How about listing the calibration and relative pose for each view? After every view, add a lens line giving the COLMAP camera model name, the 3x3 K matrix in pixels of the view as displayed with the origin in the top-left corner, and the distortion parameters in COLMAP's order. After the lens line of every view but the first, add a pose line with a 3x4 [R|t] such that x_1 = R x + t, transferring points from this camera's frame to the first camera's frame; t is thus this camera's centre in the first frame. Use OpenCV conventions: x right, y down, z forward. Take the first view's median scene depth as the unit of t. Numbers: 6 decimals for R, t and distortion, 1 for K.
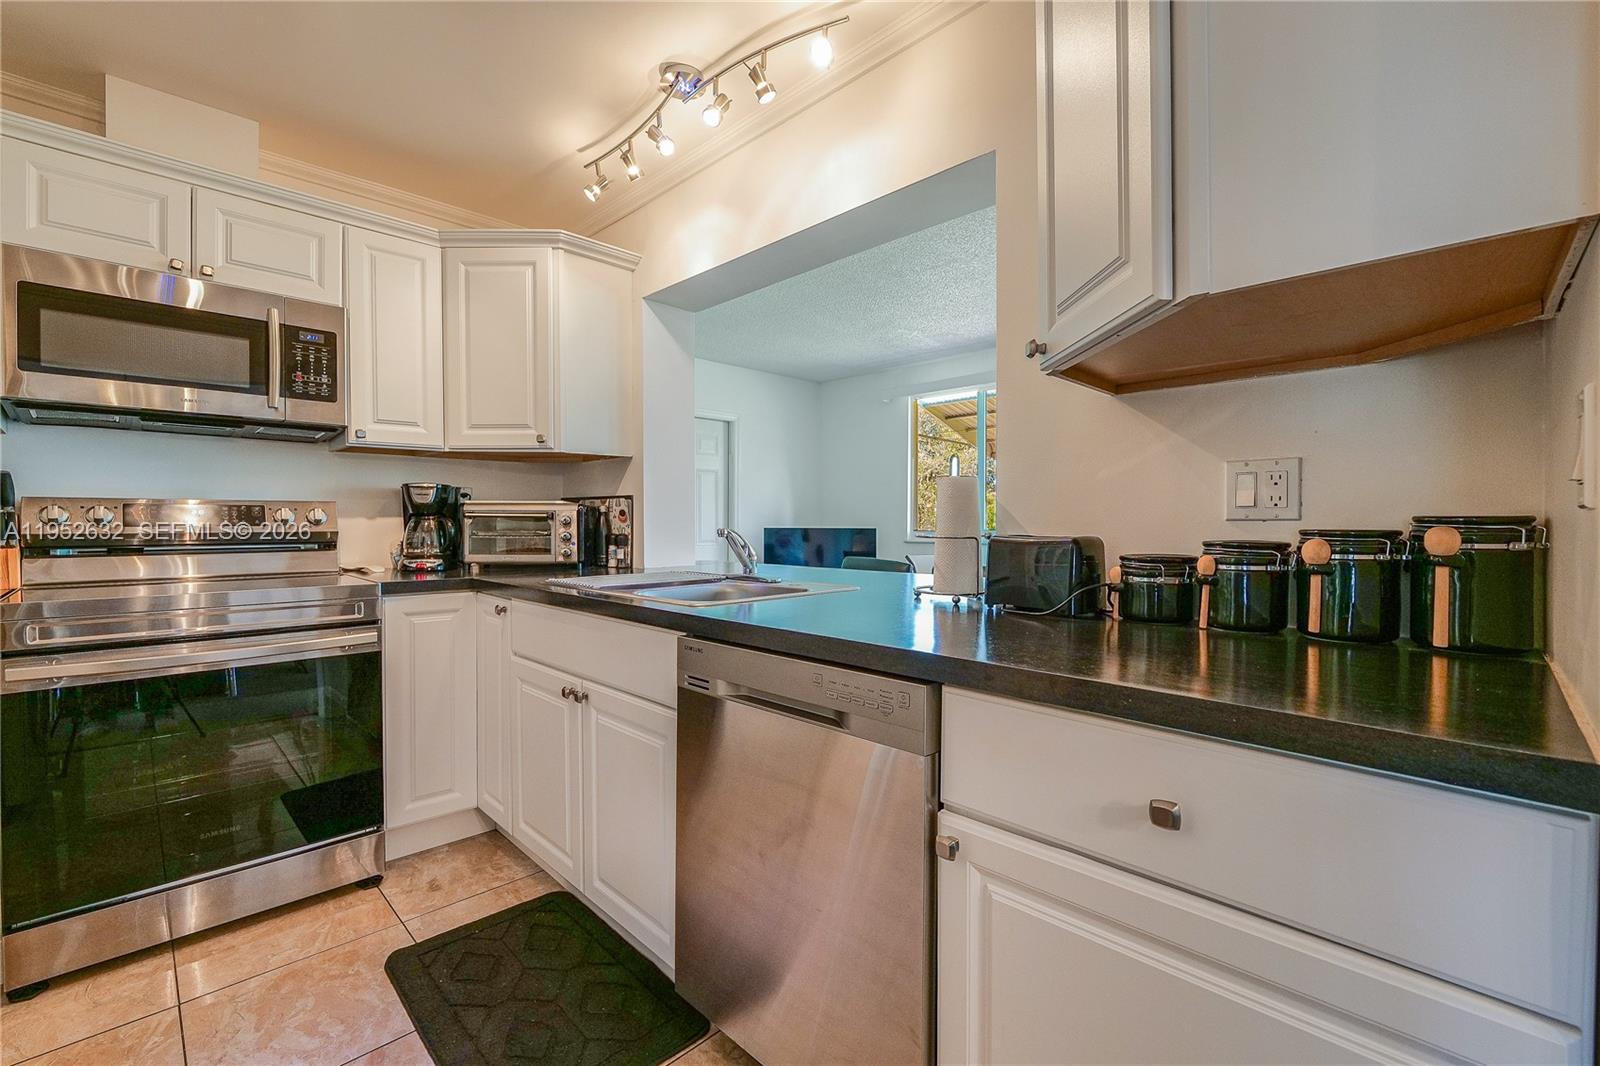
lens RADIAL K [[683.2, 0, 795.2], [0, 683.2, 527.4], [0, 0, 1]] dist [-0.001928, 0.000749]
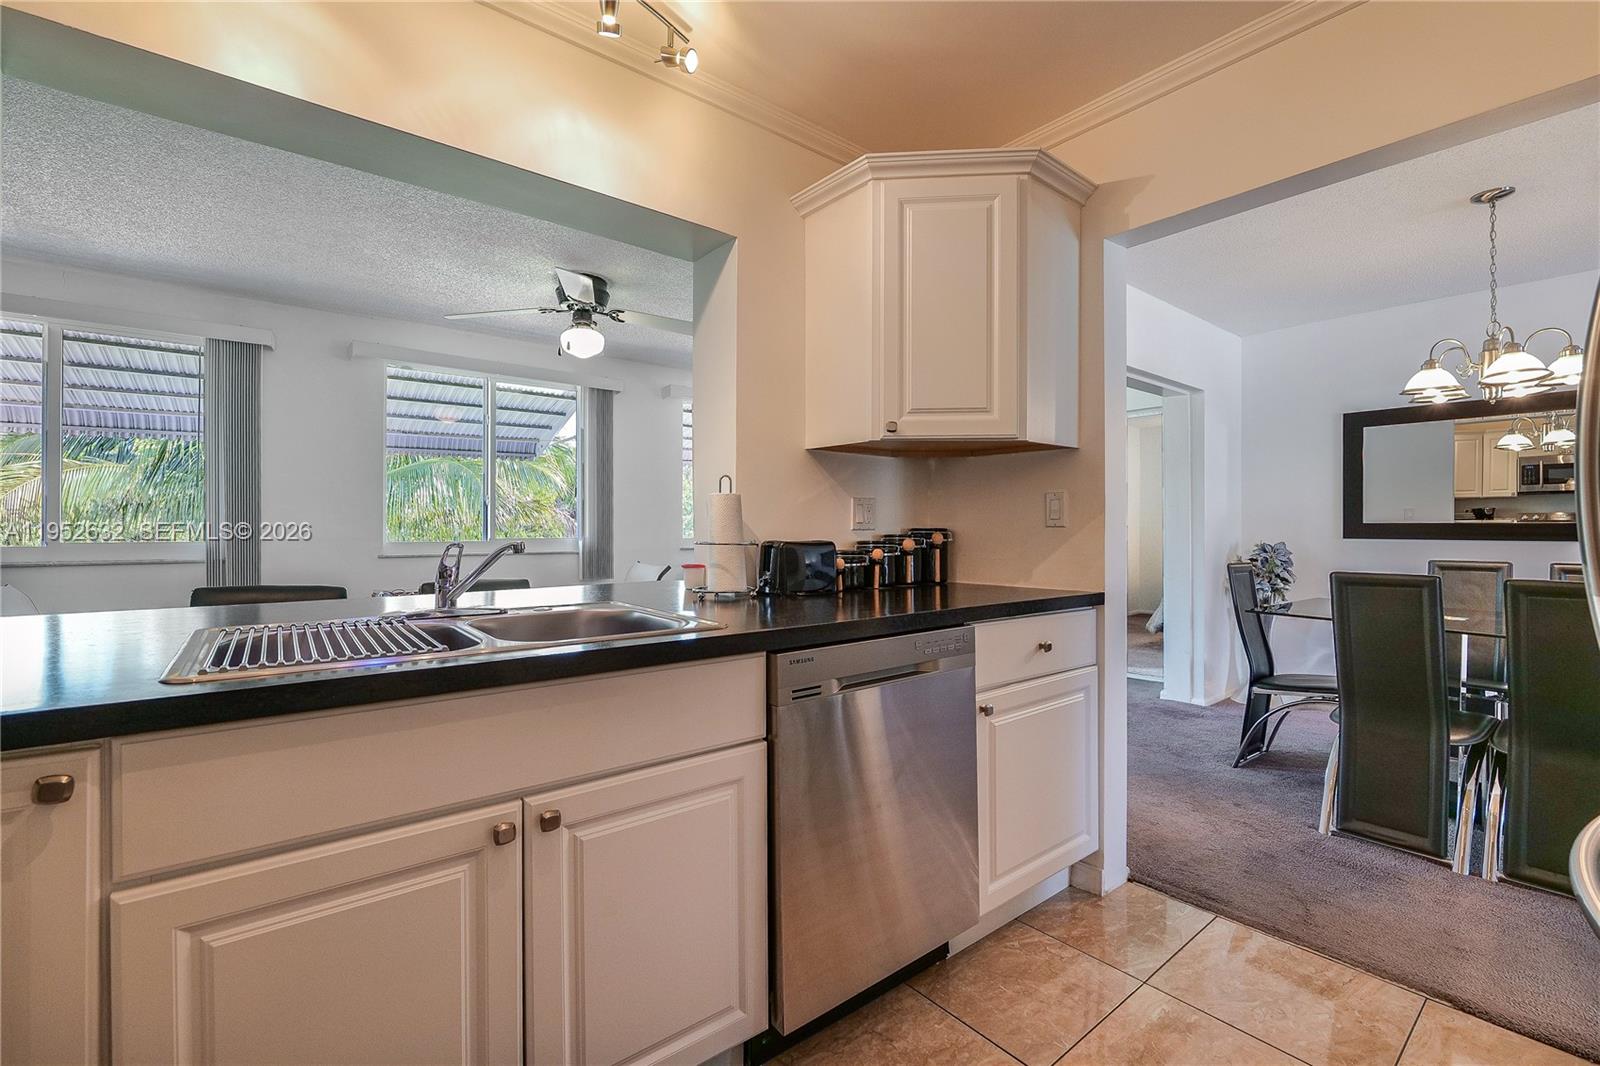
lens RADIAL K [[683.2, 0, 804.6], [0, 683.2, 538.6], [0, 0, 1]] dist [-0.001928, 0.000749]
pose [[0.081512, -0.001327, 0.996671, -1.316433], [0.011897, 0.999929, 0.000358, 0.011910], [-0.996601, 0.011828, 0.081522, 1.098524]]
